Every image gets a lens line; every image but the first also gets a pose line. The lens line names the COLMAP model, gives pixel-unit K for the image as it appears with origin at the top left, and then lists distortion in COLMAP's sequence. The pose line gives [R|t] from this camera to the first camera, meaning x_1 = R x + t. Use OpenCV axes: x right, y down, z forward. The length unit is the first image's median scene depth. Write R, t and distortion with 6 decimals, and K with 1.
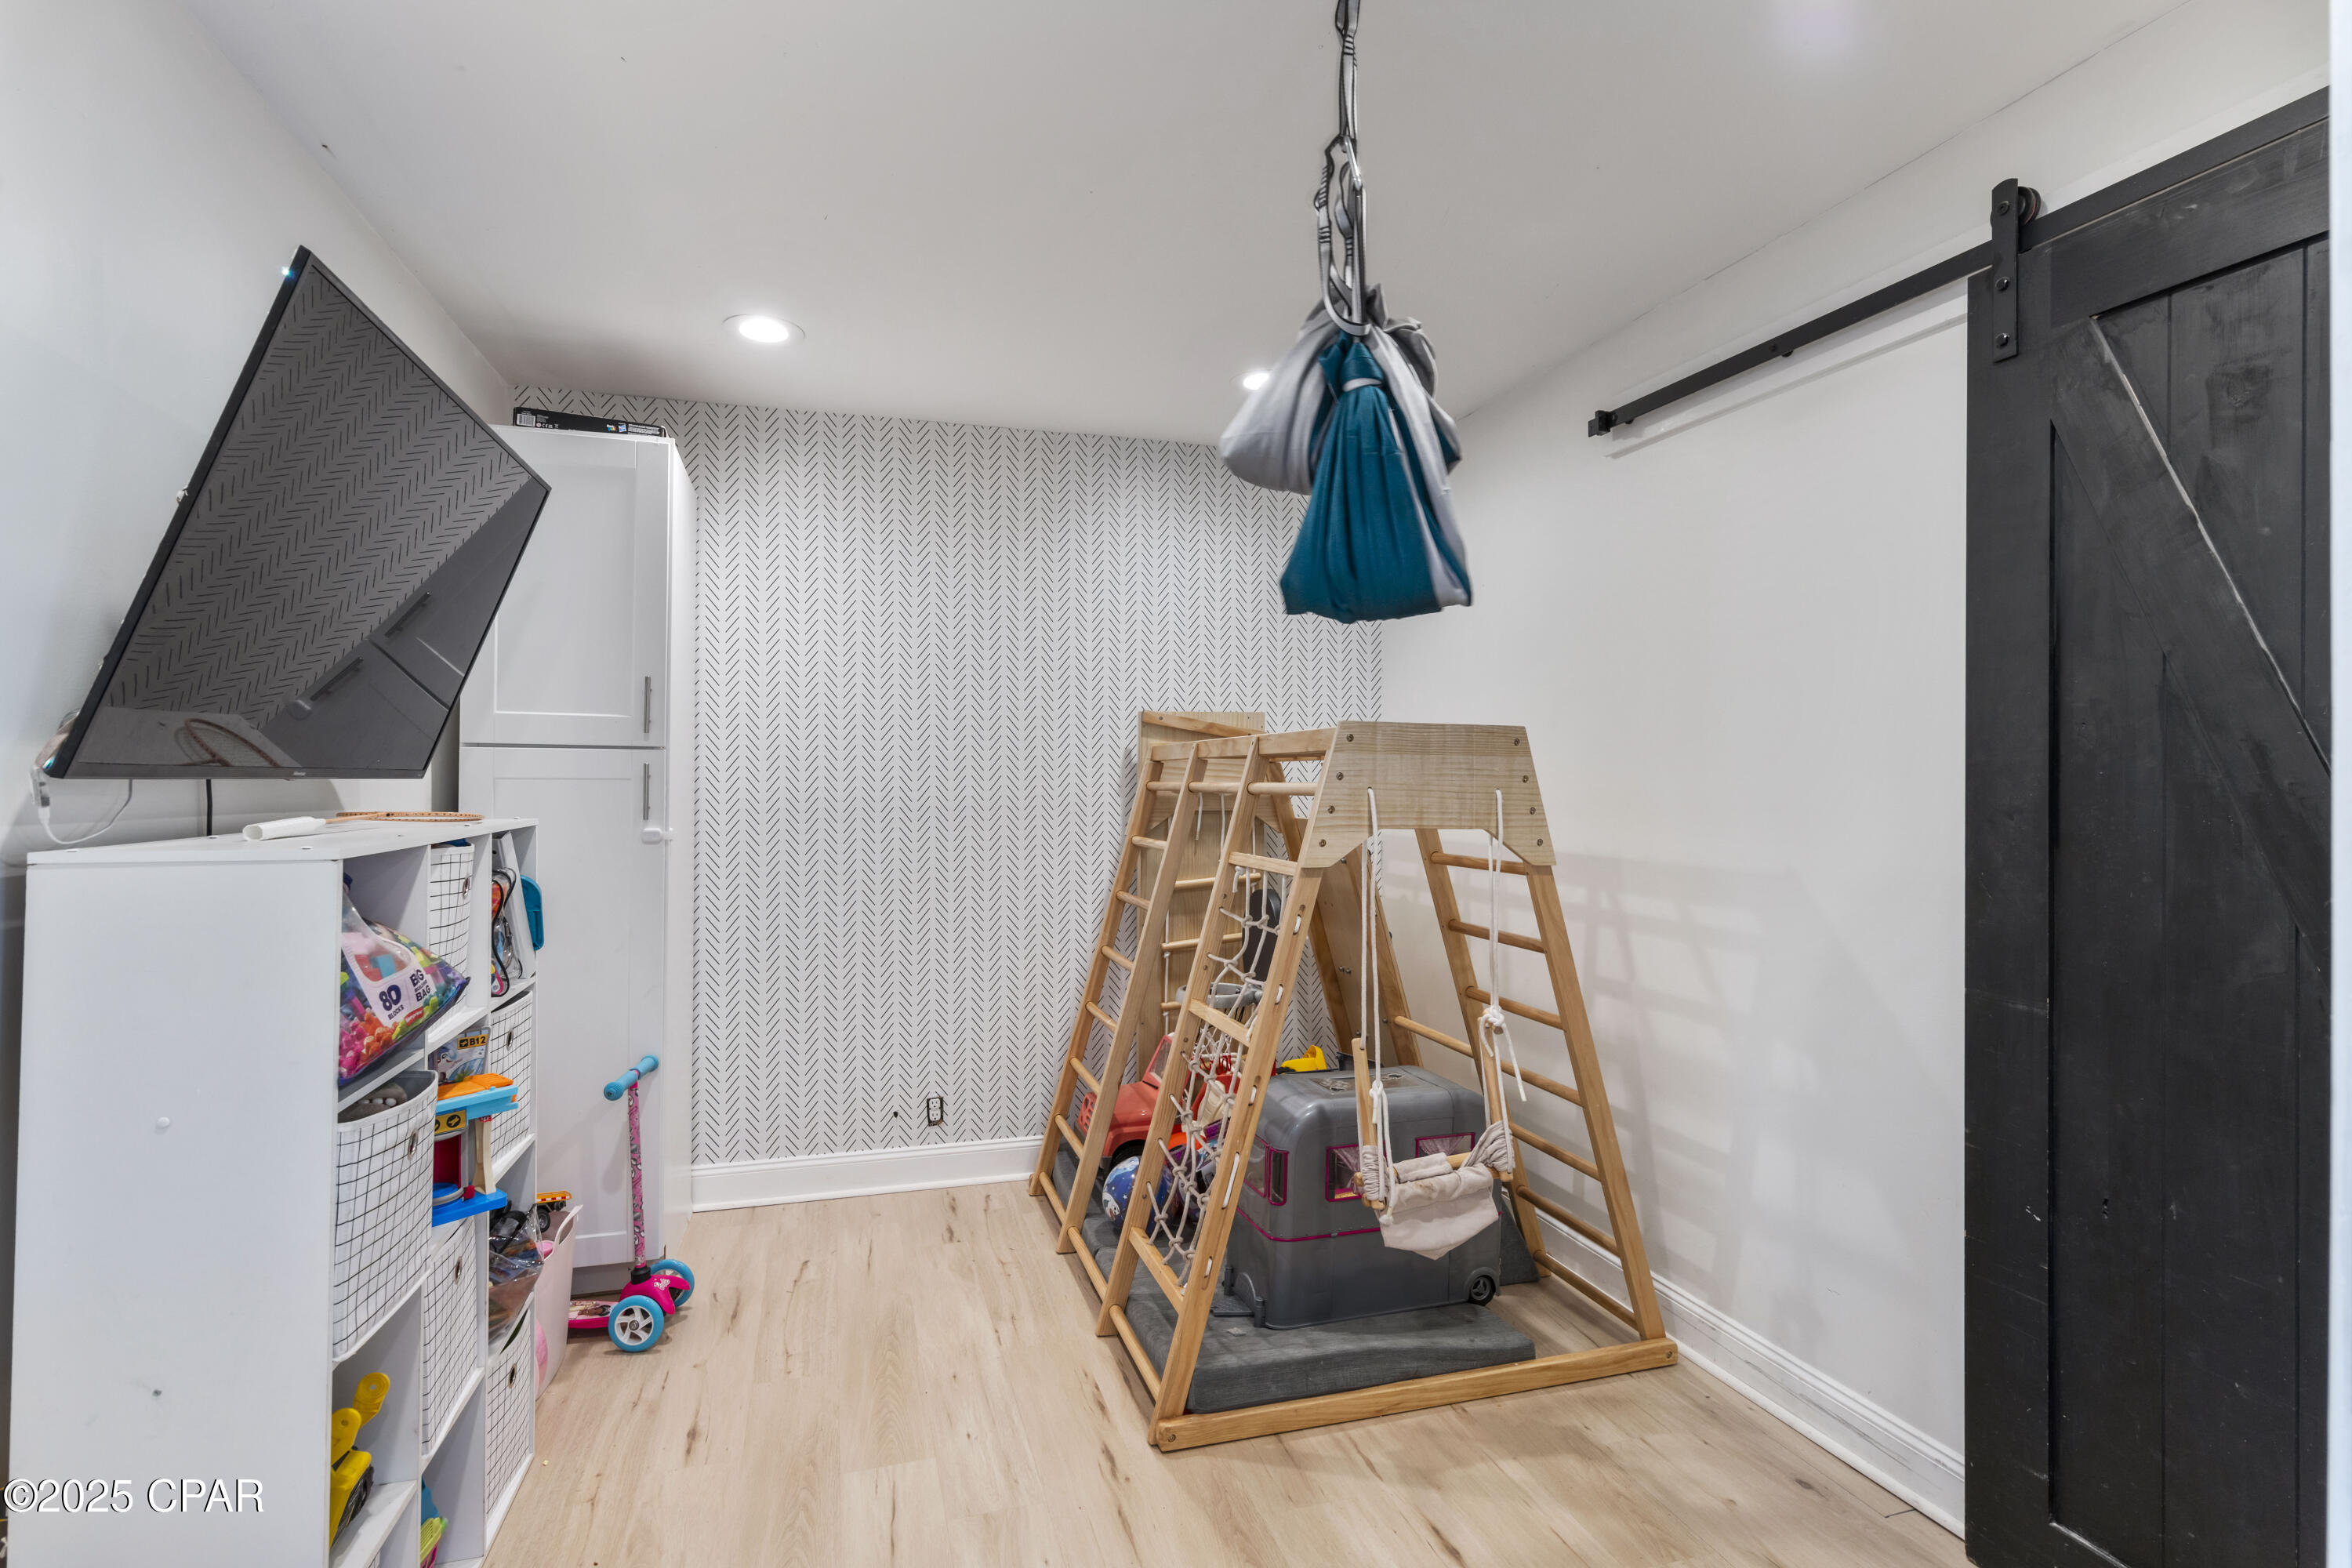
lens RADIAL K [[1174.1, 0, 1188.6], [0, 1174.1, 786.2], [0, 0, 1]] dist [0.001246, -0.002632]
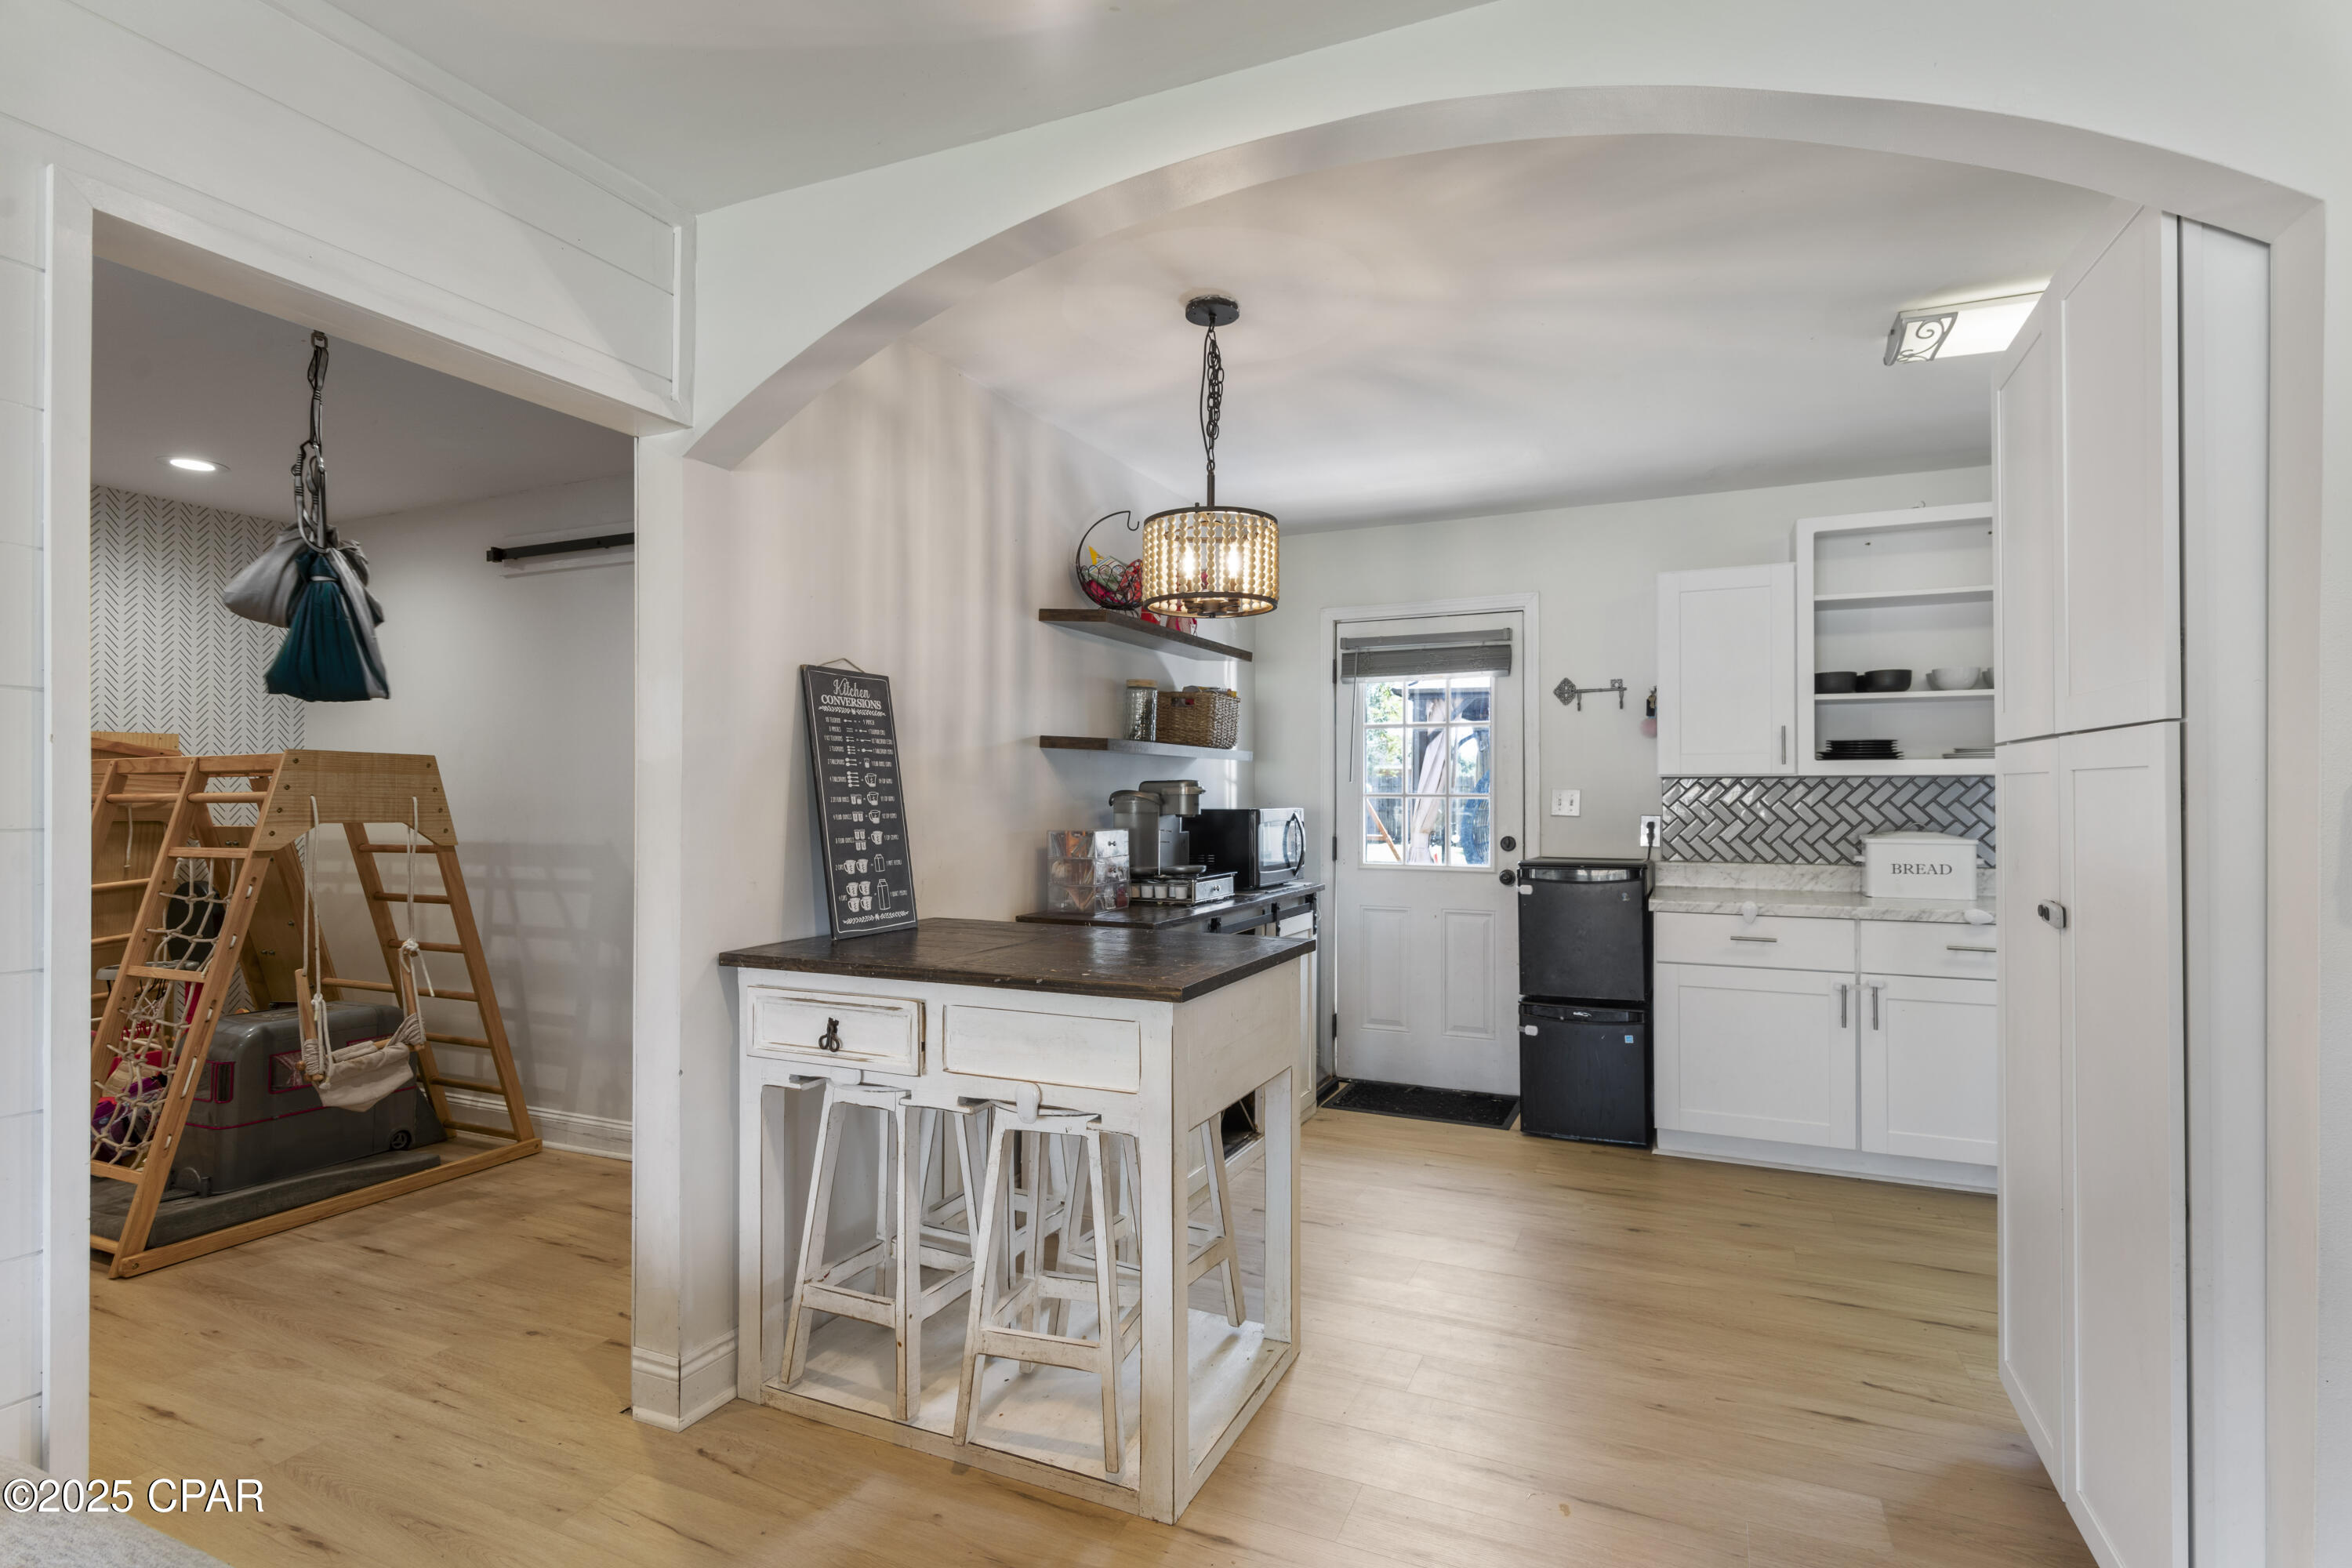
lens RADIAL K [[1174.1, 0, 1198.9], [0, 1174.1, 783.2], [0, 0, 1]] dist [0.001246, -0.002632]
pose [[0.671368, 0.007114, 0.741090, -0.181717], [0.009042, 0.999801, -0.017789, 0.021664], [-0.741069, 0.018644, 0.671170, -0.778891]]
